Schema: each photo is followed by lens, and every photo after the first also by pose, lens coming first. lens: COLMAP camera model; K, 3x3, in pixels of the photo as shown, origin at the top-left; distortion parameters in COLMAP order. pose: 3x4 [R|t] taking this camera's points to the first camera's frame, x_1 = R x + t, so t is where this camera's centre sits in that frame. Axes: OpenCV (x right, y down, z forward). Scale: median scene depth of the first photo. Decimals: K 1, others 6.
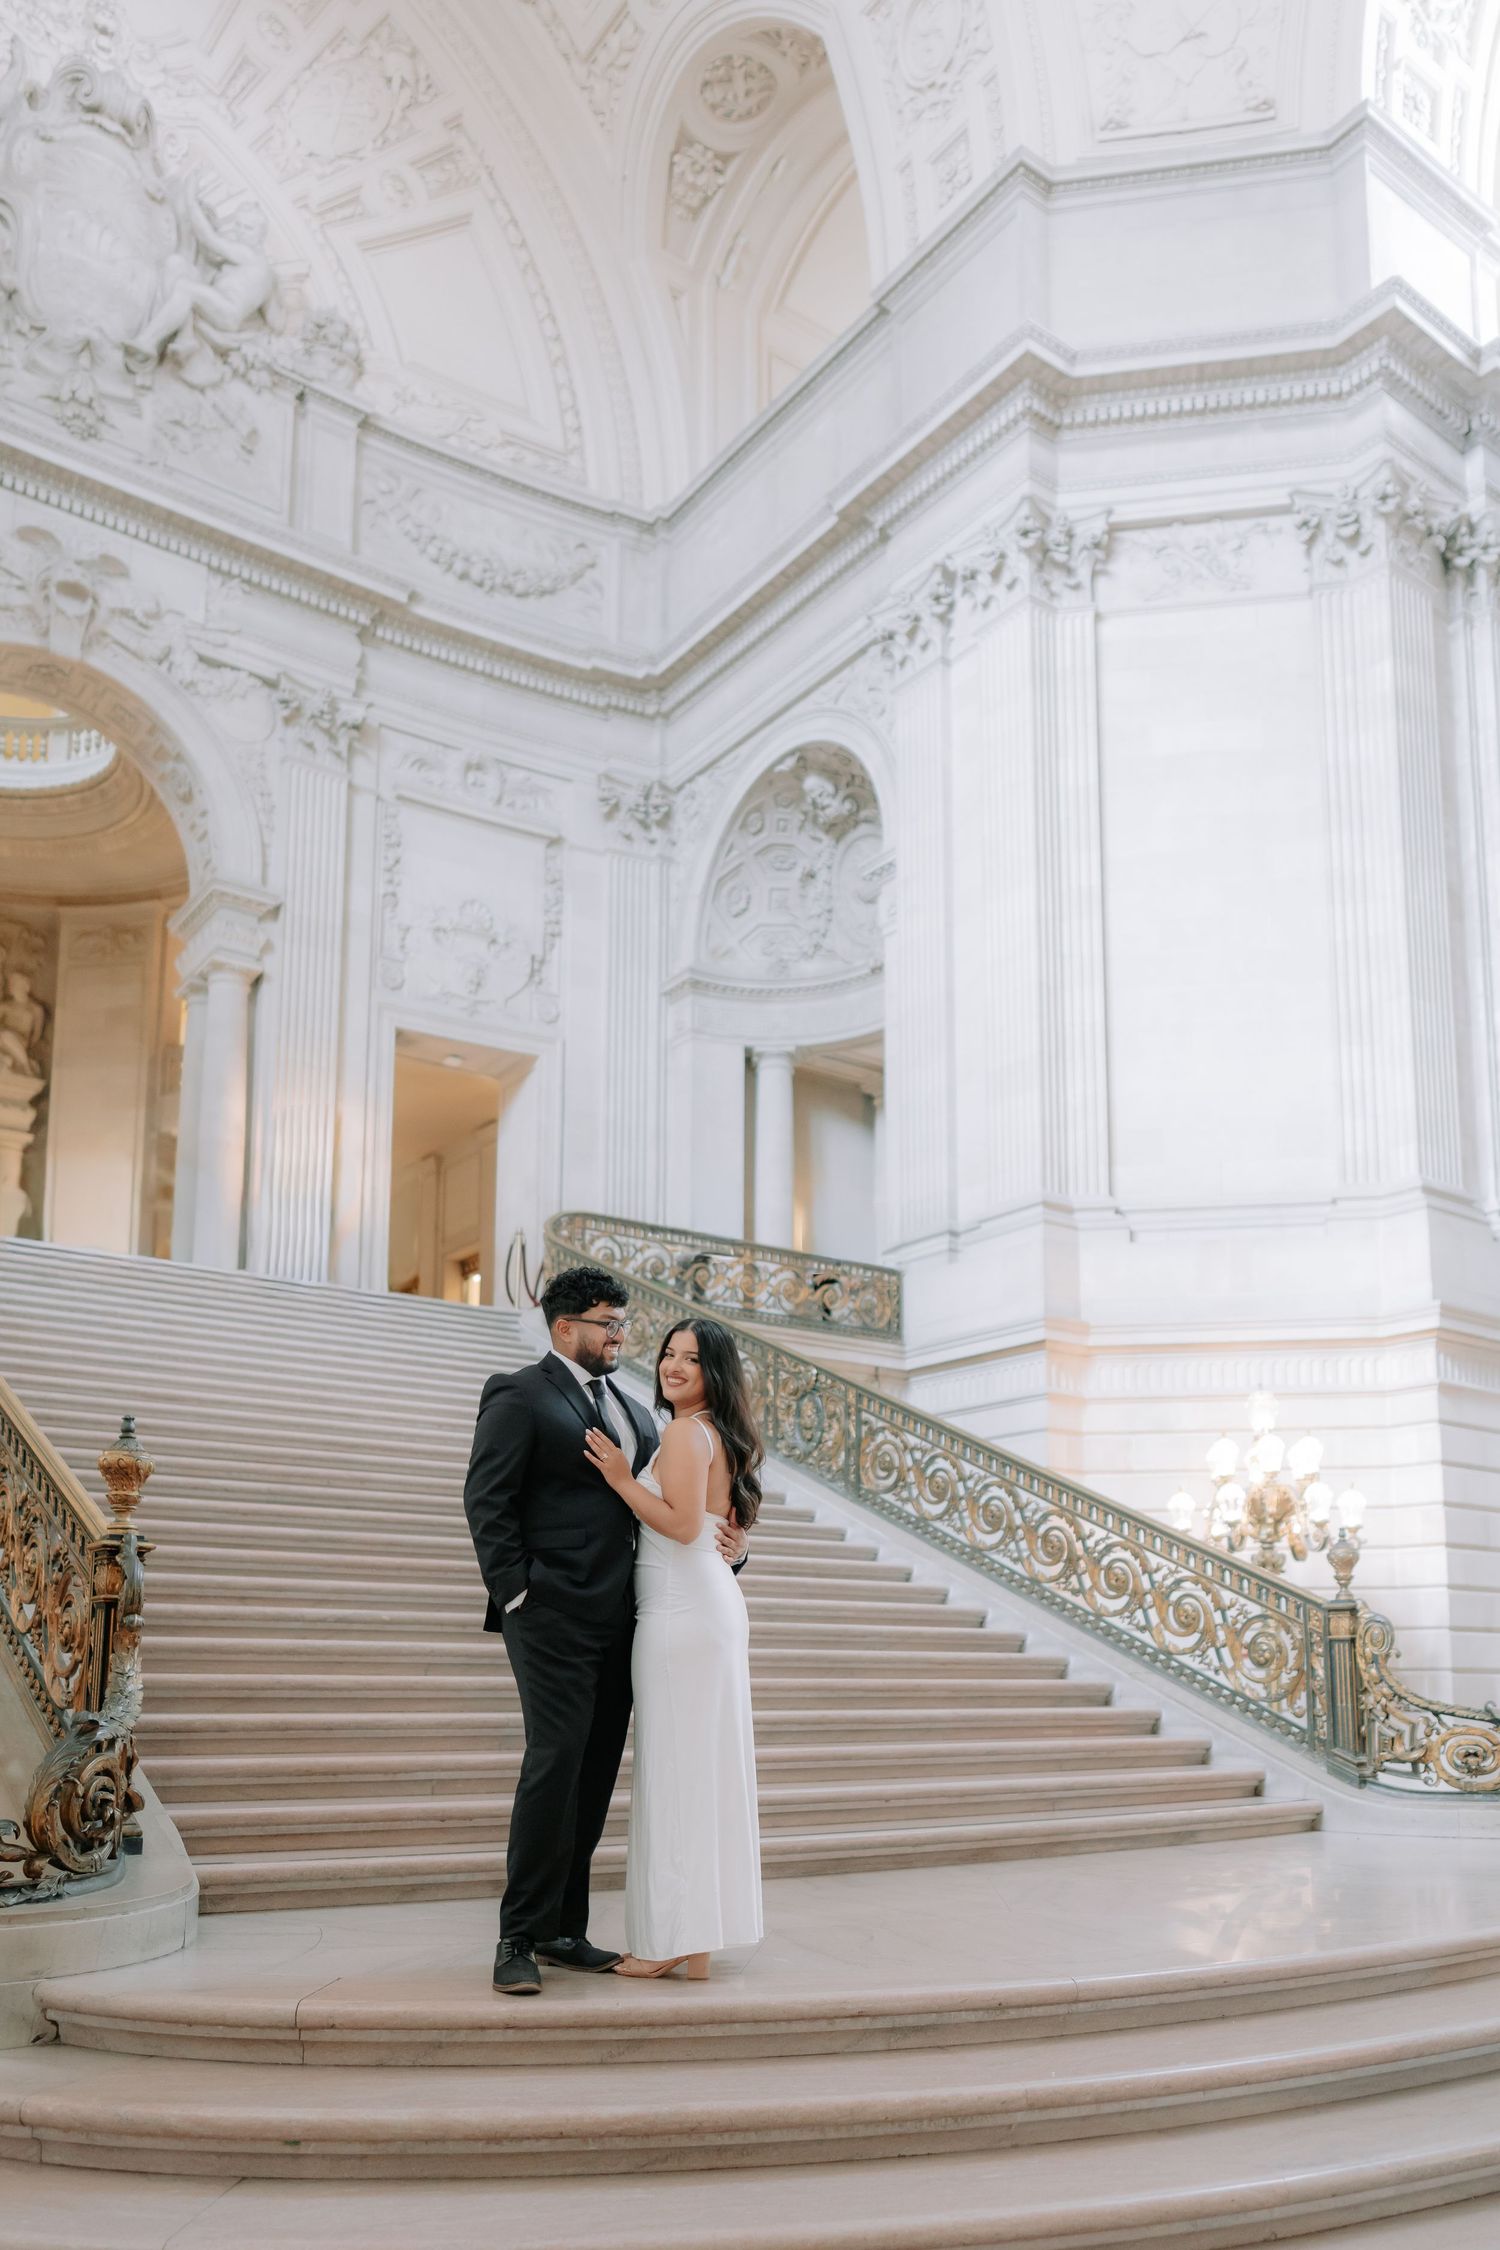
lens RADIAL K [[1713.6, 0, 738.9], [0, 1713.6, 1444.2], [0, 0, 1]] dist [-0.003327, -0.000801]
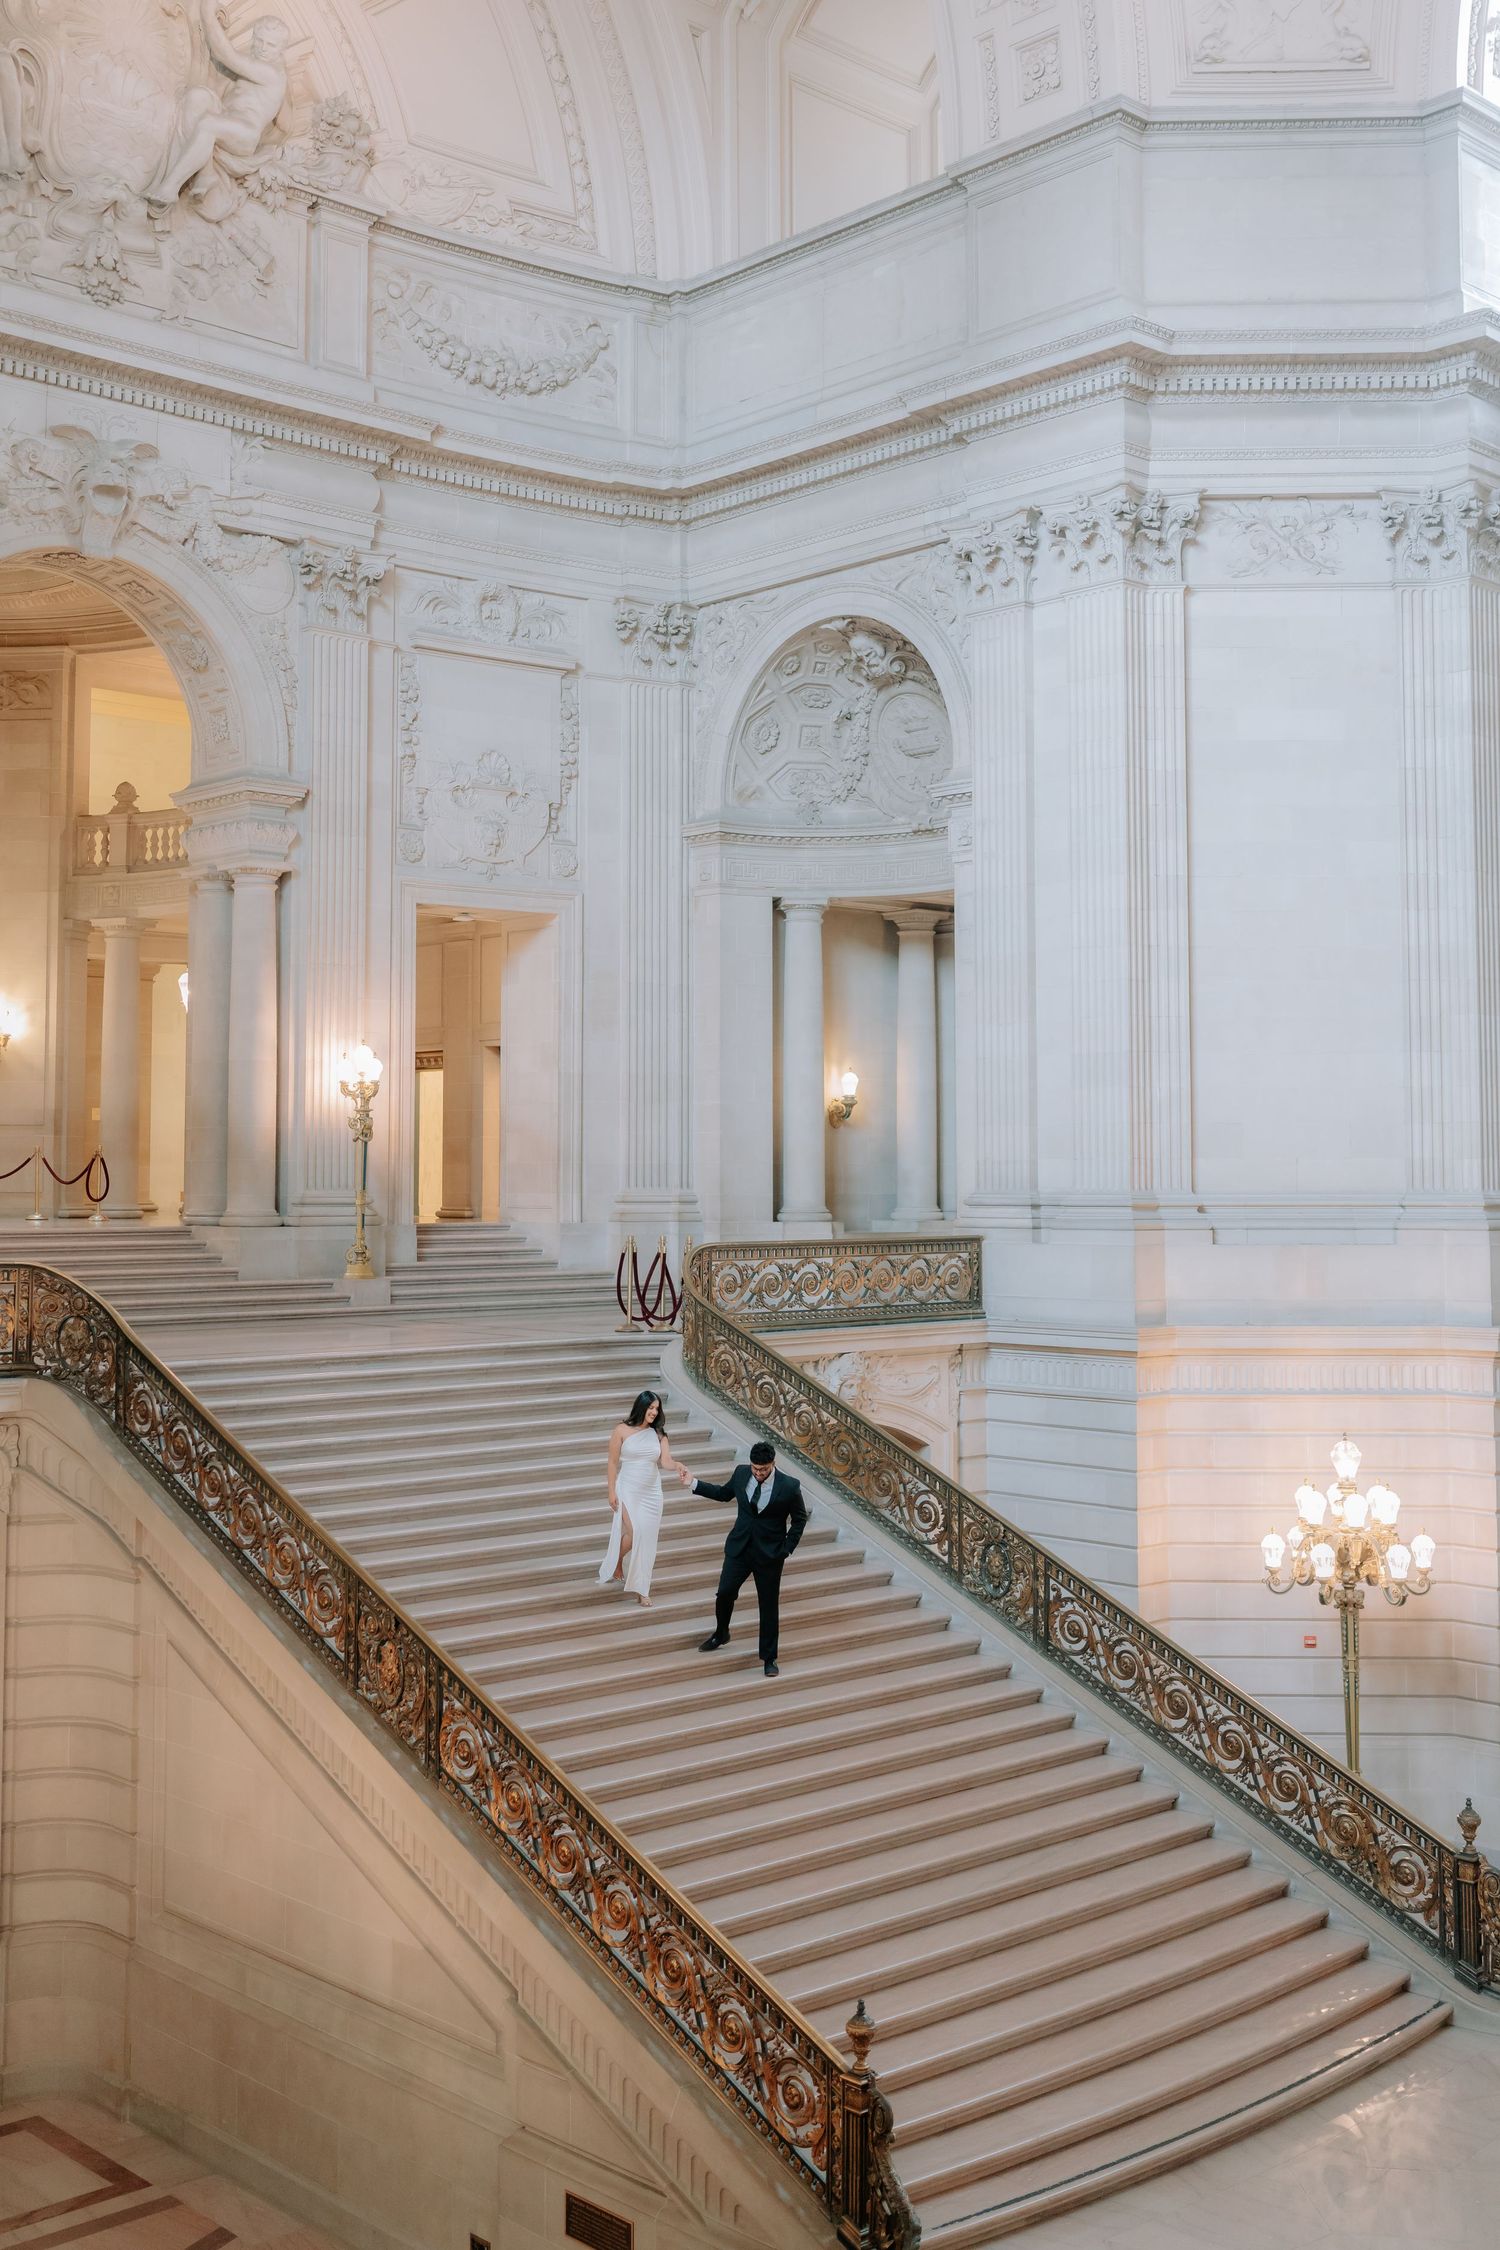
lens RADIAL K [[2370.3, 0, 748.8], [0, 2370.3, 1009.2], [0, 0, 1]] dist [-0.010062, 0.000000]
pose [[0.992671, 0.004921, 0.120749, -0.179049], [-0.012734, 0.997867, 0.064022, -0.274985], [-0.120176, -0.065091, 0.990616, -0.303971]]
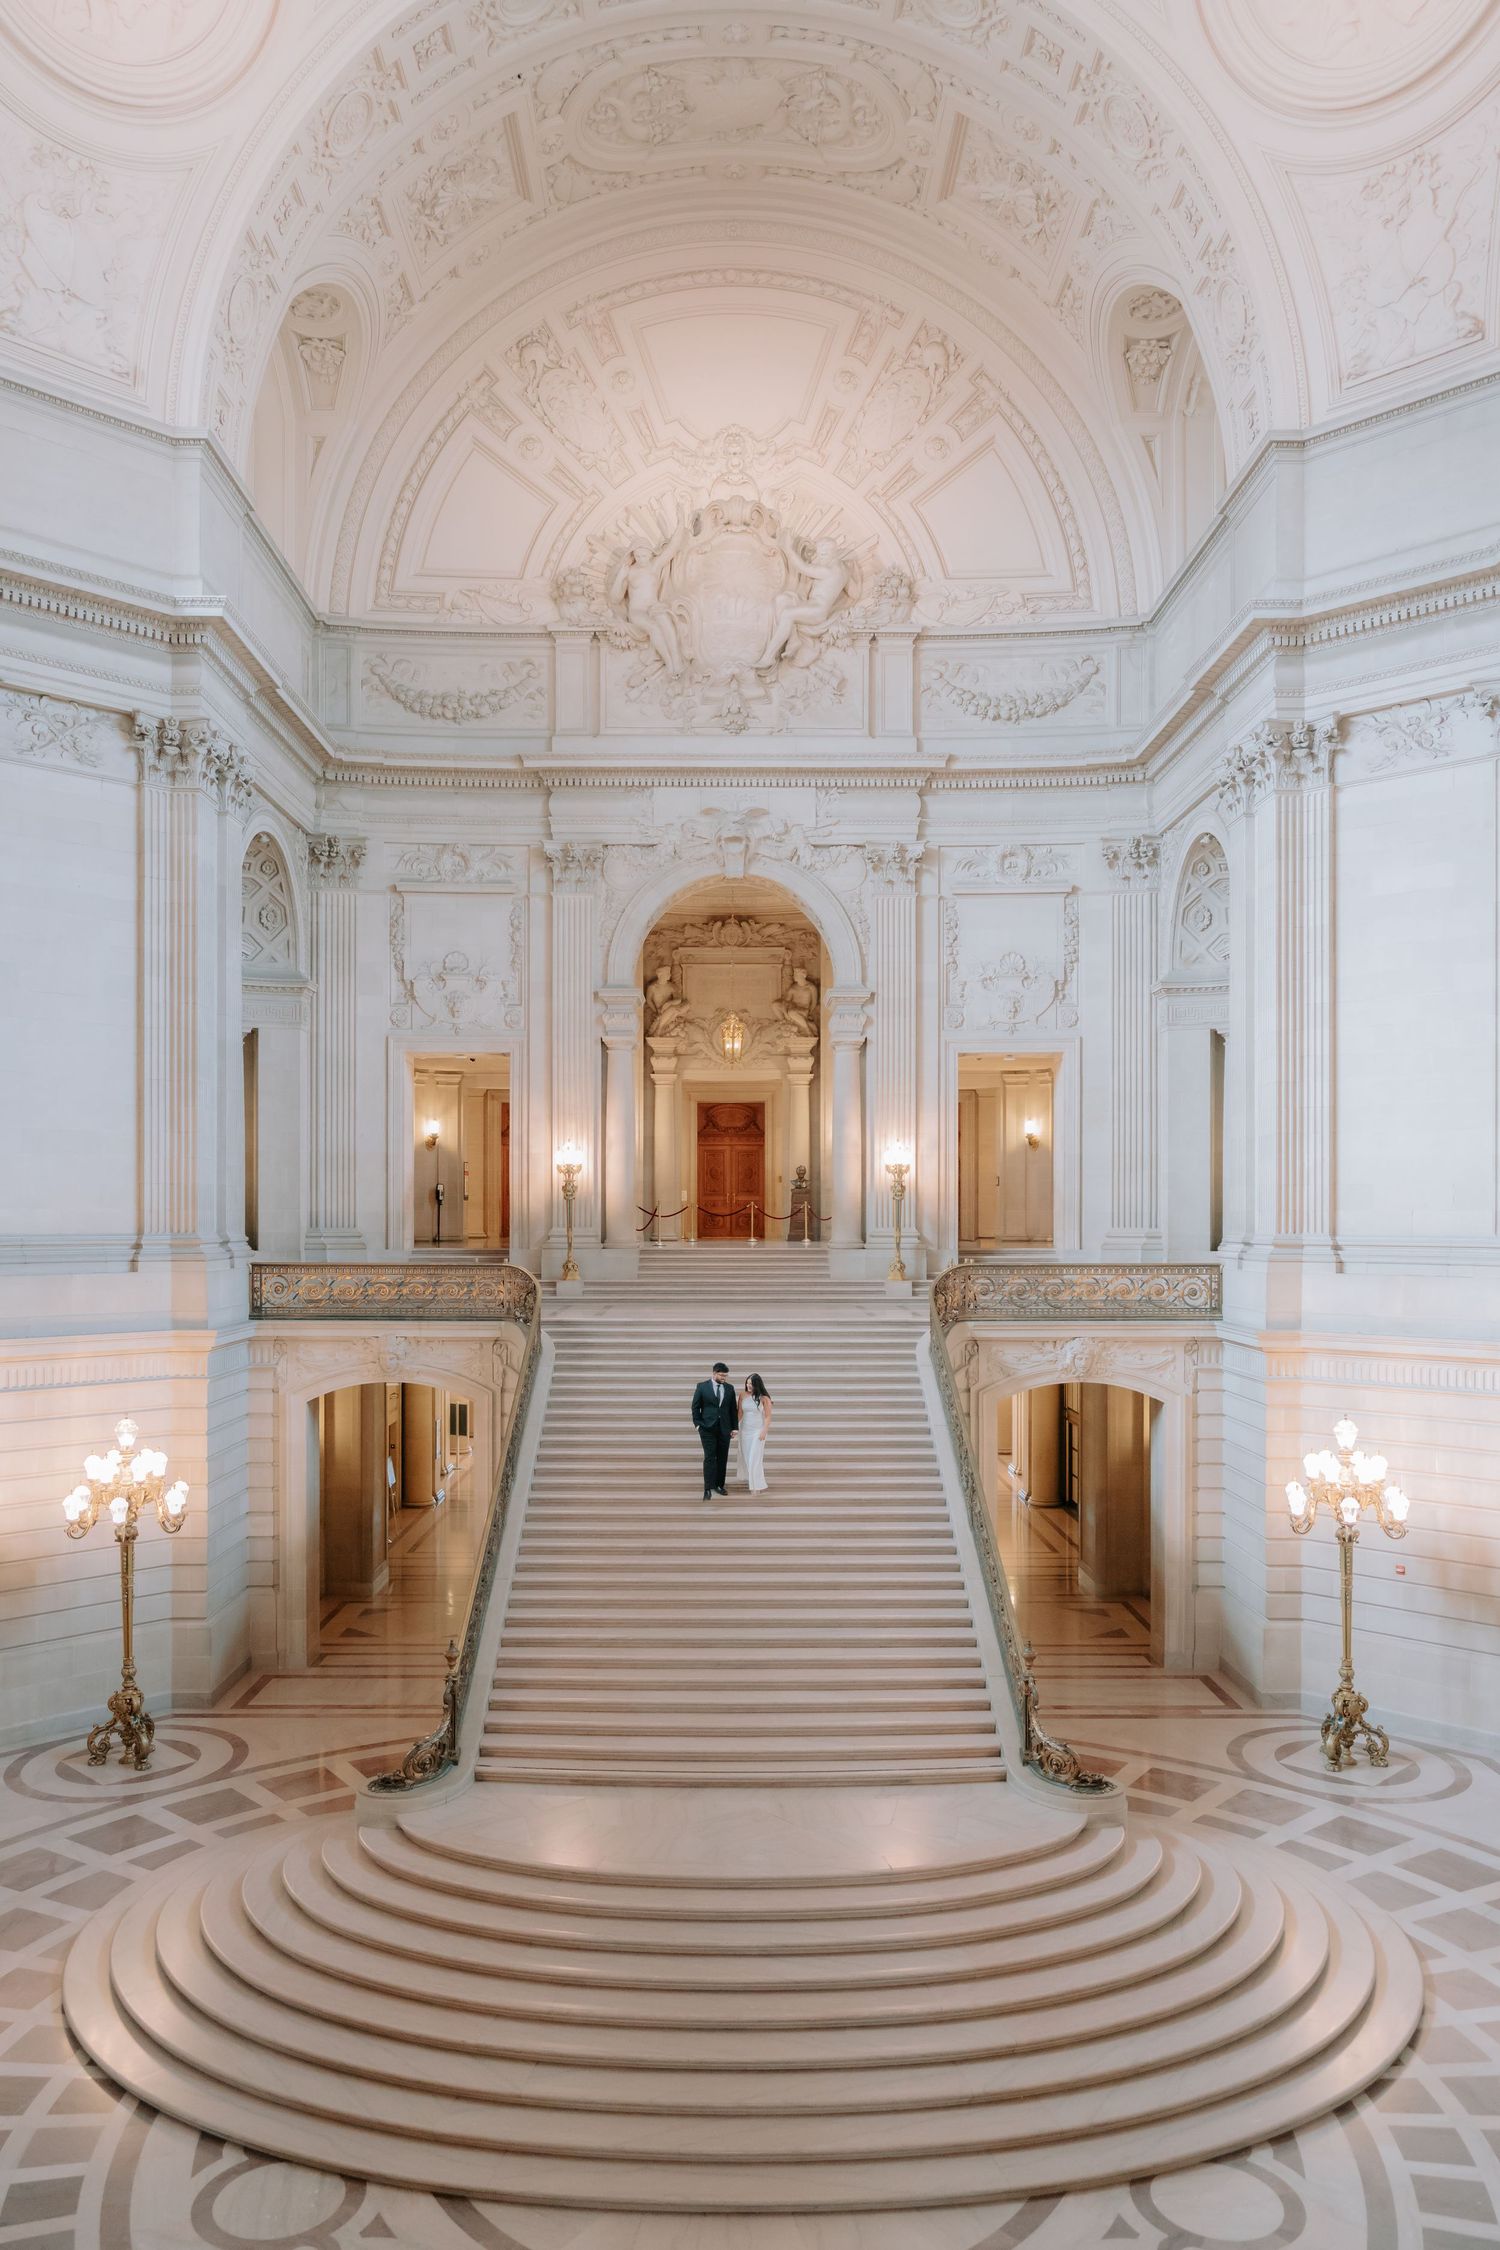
lens RADIAL K [[1615.6, 0, 736.0], [0, 1615.6, 1192.2], [0, 0, 1]] dist [-0.009486, 0.010067]
pose [[0.812829, -0.010296, -0.582411, 0.476441], [0.080094, 0.992322, 0.094239, -0.276114], [0.576969, -0.123248, 0.807414, -0.284048]]
